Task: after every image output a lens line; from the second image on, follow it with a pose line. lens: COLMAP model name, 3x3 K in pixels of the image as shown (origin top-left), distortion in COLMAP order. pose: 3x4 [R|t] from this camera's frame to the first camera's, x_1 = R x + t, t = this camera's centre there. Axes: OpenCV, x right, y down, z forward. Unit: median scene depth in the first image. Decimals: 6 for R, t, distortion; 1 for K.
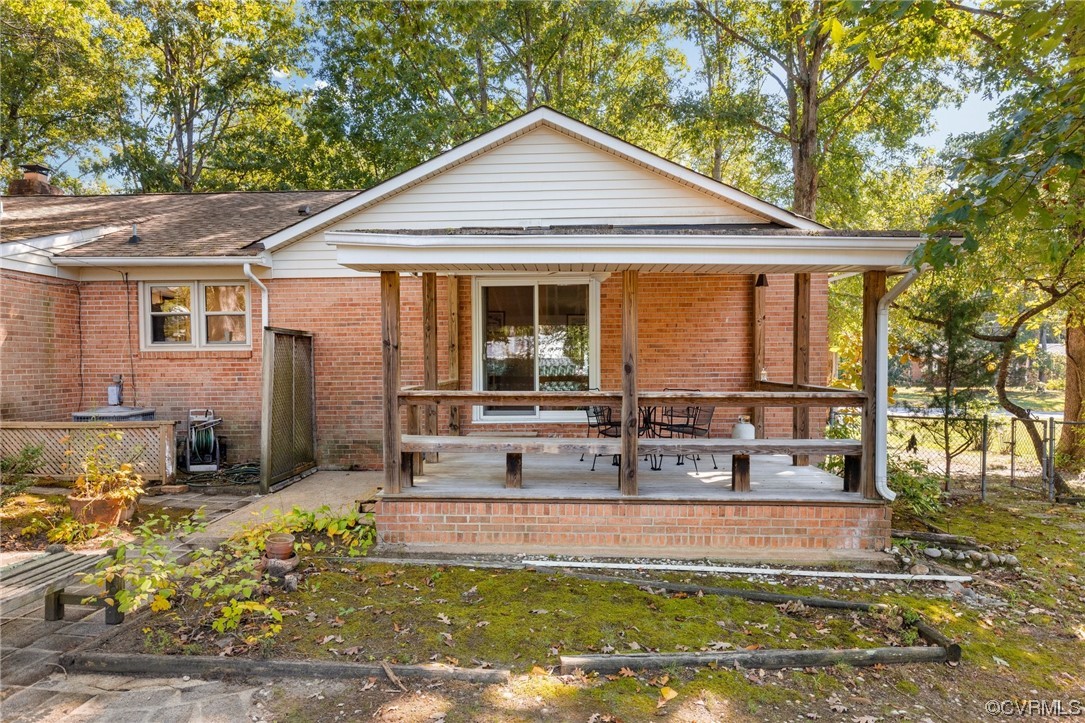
lens RADIAL K [[793.7, 0, 539.4], [0, 793.7, 375.3], [0, 0, 1]] dist [0.001214, -0.000738]
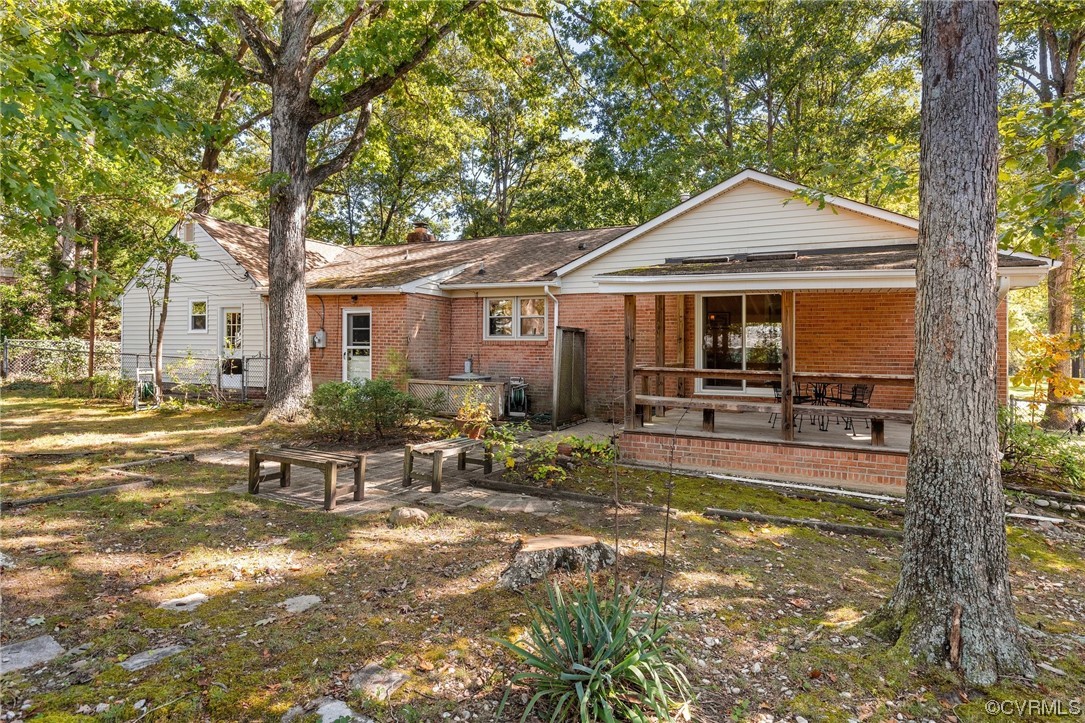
lens RADIAL K [[636.1, 0, 542.5], [0, 636.1, 361.5], [0, 0, 1]] dist [0.001391, 0.000544]
pose [[0.940305, 0.022760, -0.339572, 0.054649], [-0.022462, 0.999736, 0.004809, 0.004070], [0.339592, 0.003106, 0.940568, -0.183049]]
